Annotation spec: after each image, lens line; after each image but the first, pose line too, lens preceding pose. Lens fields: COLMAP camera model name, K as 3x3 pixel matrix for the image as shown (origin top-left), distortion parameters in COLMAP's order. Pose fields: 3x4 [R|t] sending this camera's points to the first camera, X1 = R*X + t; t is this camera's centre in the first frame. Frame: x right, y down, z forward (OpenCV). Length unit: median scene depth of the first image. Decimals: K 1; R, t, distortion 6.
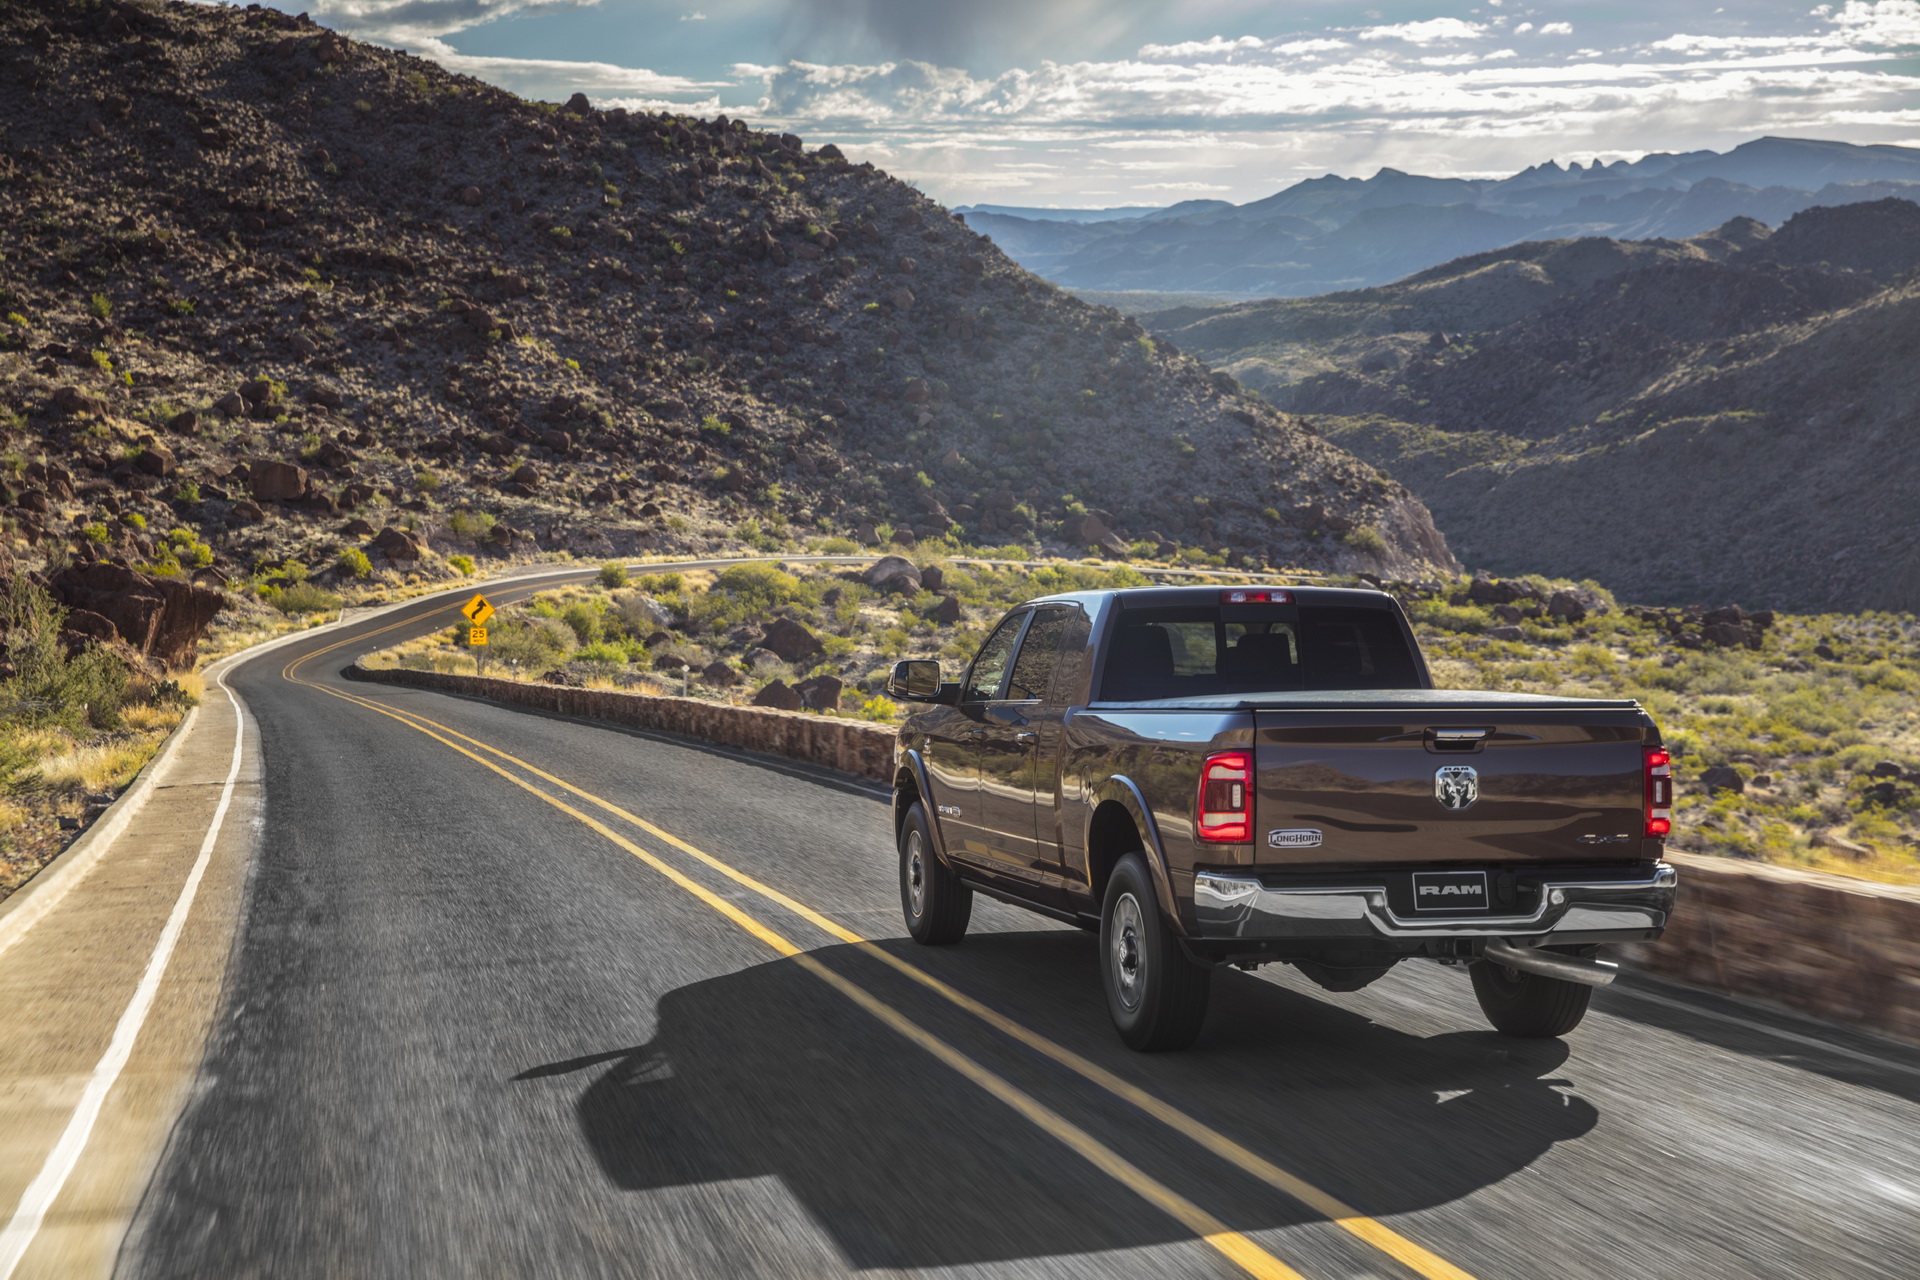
lens RADIAL K [[3727.5, 0, 961.1], [0, 3727.5, 689.7], [0, 0, 1]] dist [0.229060, 0.247860]
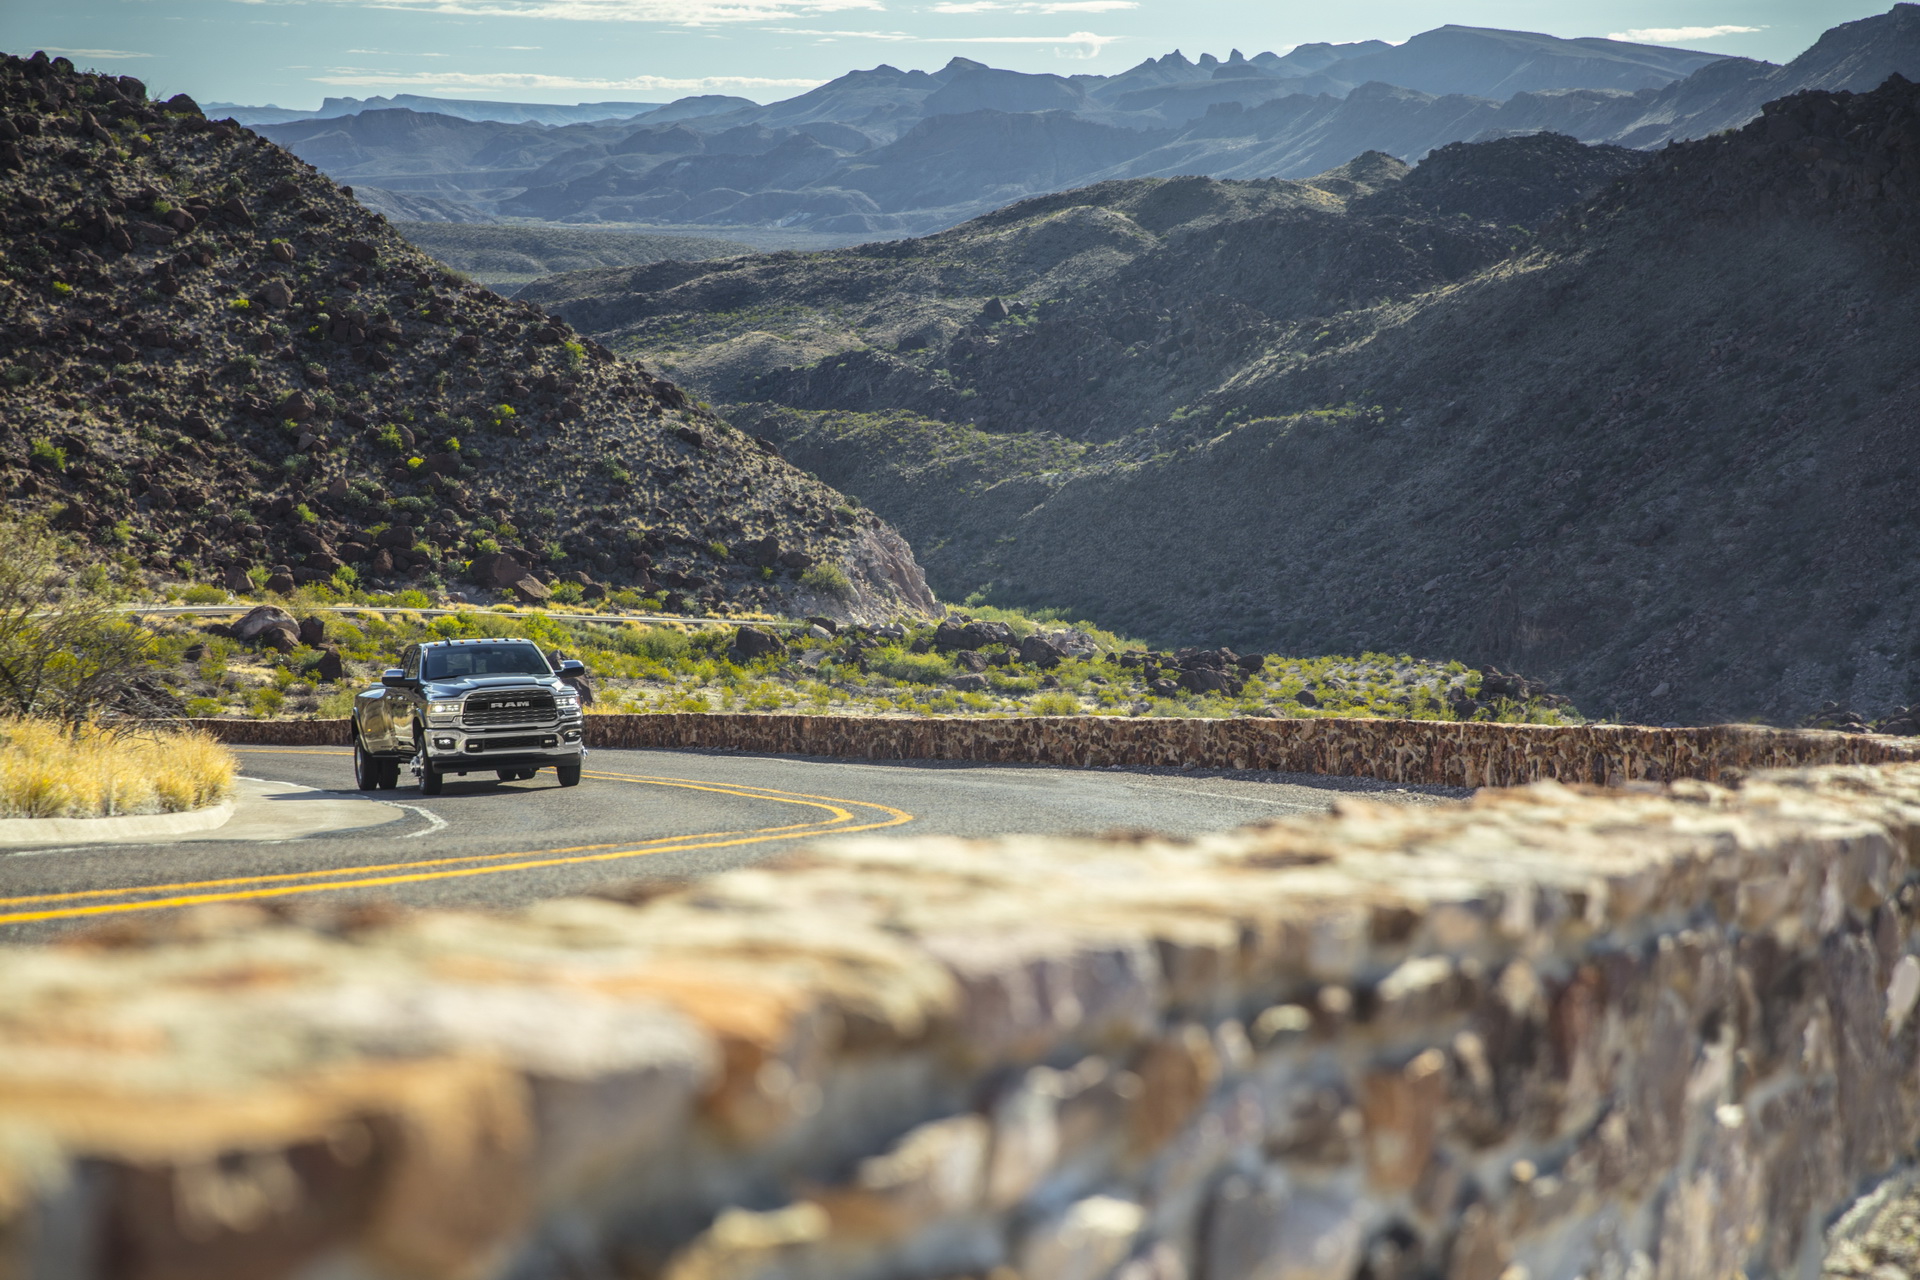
lens RADIAL K [[3727.5, 0, 961.1], [0, 3727.5, 689.7], [0, 0, 1]] dist [0.229060, 0.247860]
pose [[0.986062, -0.016105, 0.165598, -0.005196], [0.018409, 0.999754, -0.012386, -0.002631], [-0.165357, 0.015262, 0.986116, 0.131535]]
